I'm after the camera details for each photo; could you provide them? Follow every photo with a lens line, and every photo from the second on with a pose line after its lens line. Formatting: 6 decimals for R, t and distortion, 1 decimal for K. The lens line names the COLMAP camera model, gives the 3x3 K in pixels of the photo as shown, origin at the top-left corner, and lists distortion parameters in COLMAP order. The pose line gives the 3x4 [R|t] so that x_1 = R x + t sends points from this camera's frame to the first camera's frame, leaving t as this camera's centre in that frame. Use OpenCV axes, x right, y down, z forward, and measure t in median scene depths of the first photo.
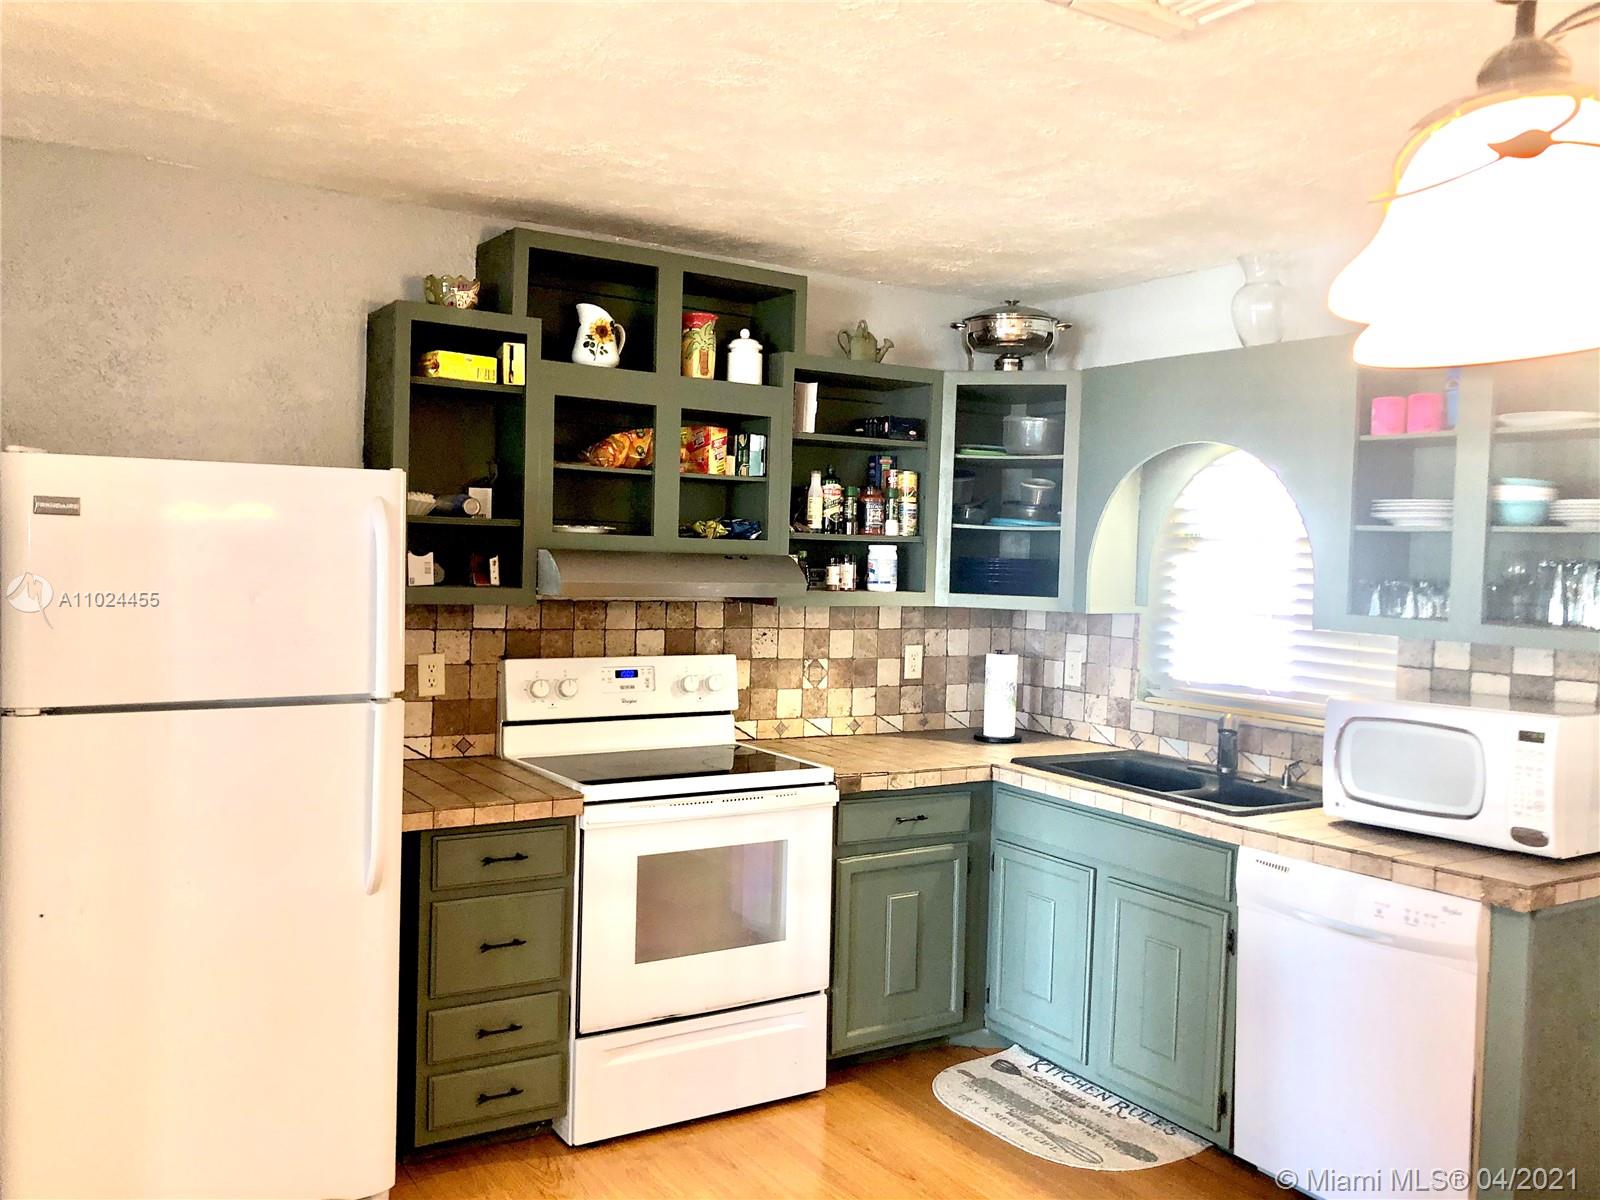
lens RADIAL K [[1278.5, 0, 800.0], [0, 1278.5, 600.0], [0, 0, 1]] dist [0.100969, -0.241040]
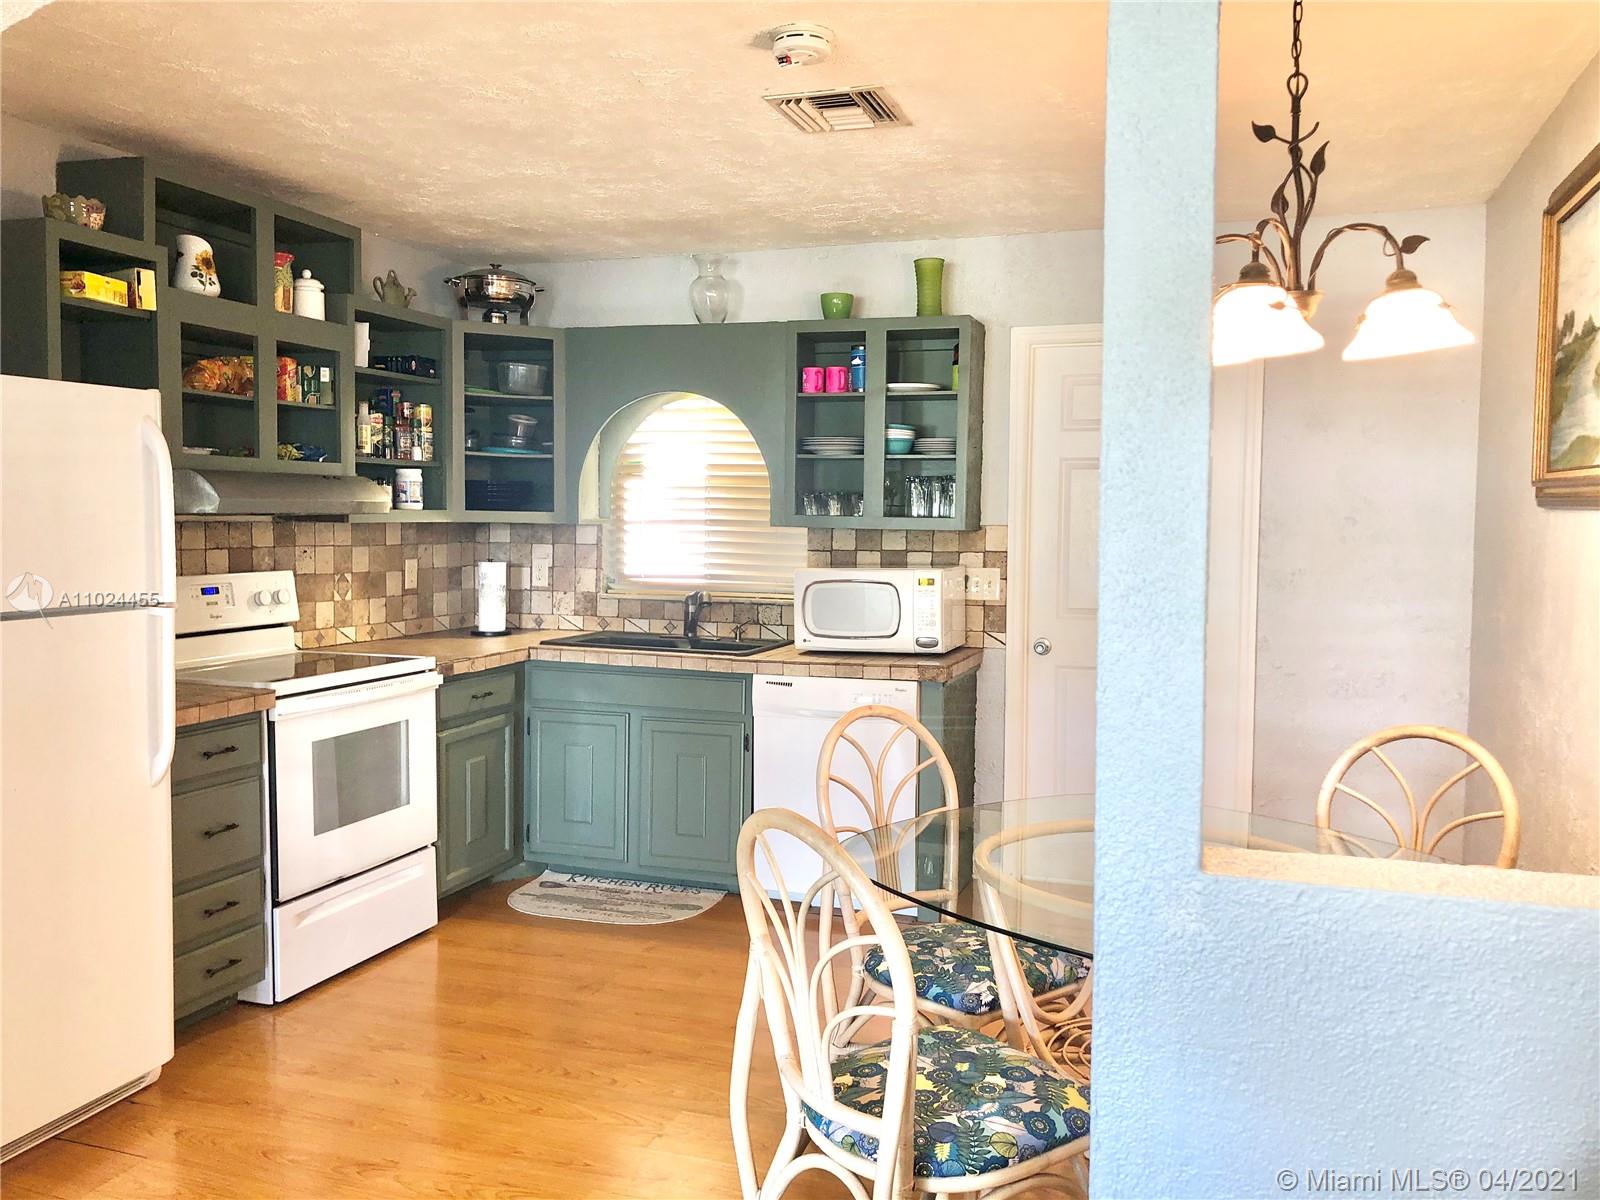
lens RADIAL K [[1321.4, 0, 800.0], [0, 1321.4, 600.0], [0, 0, 1]] dist [0.064162, -0.101389]
pose [[0.770313, -0.061244, 0.634718, -0.456423], [0.034876, 0.997934, 0.053964, 0.023274], [-0.636711, -0.019433, 0.770858, -0.146815]]
